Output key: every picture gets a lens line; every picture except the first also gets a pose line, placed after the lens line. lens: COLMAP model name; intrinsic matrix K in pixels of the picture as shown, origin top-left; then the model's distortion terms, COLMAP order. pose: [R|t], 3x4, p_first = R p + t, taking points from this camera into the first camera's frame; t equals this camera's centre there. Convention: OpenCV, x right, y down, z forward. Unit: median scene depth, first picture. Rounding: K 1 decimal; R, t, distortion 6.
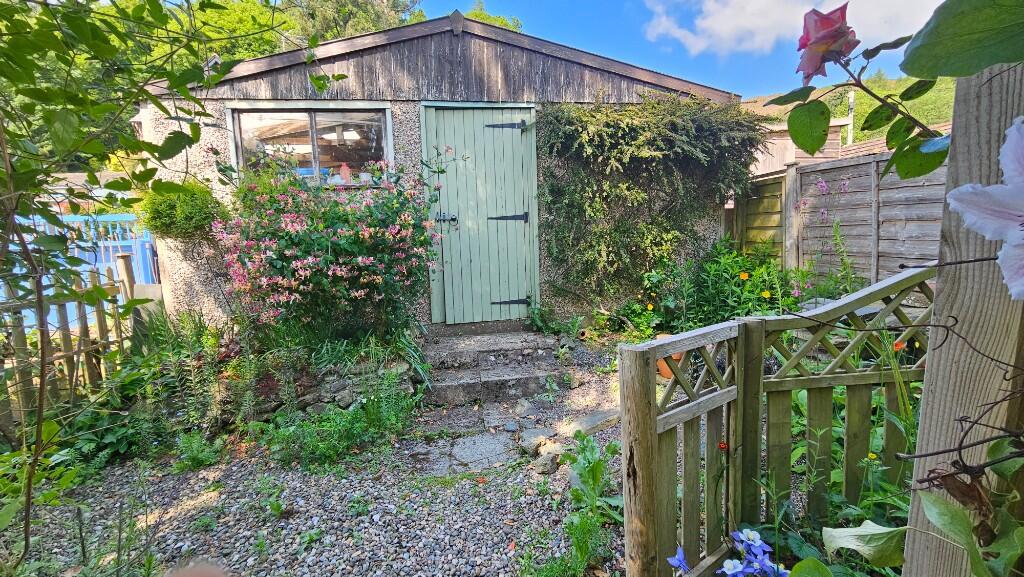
lens RADIAL K [[432.3, 0, 512.1], [0, 432.3, 284.0], [0, 0, 1]] dist [-0.000399, 0.000199]
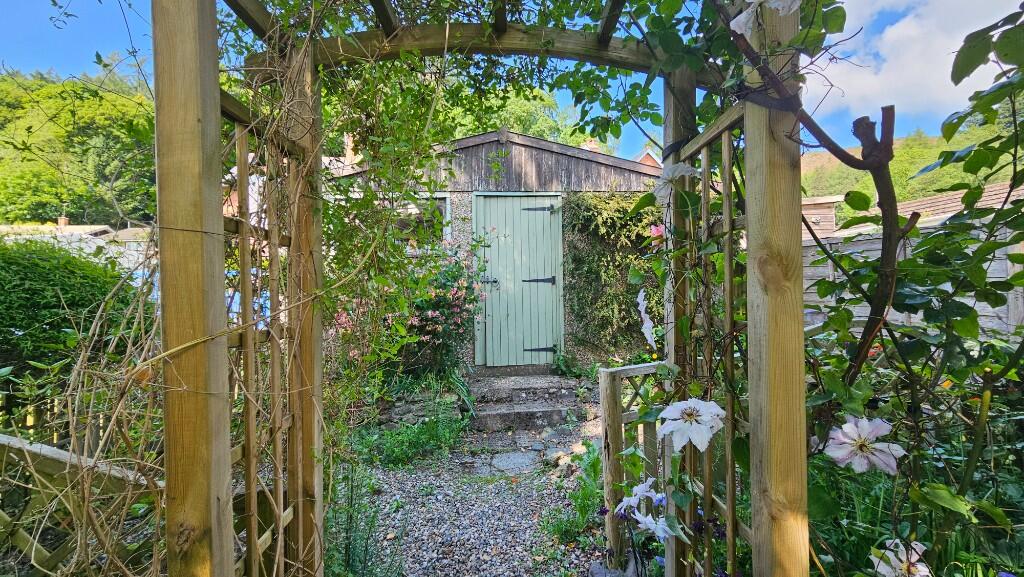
lens RADIAL K [[432.3, 0, 512.1], [0, 432.3, 284.0], [0, 0, 1]] dist [-0.000399, 0.000199]
pose [[0.997024, 0.014810, -0.075656, 0.009340], [-0.023854, 0.992479, -0.120069, 0.007613], [0.073309, 0.121517, 0.989879, -0.257793]]
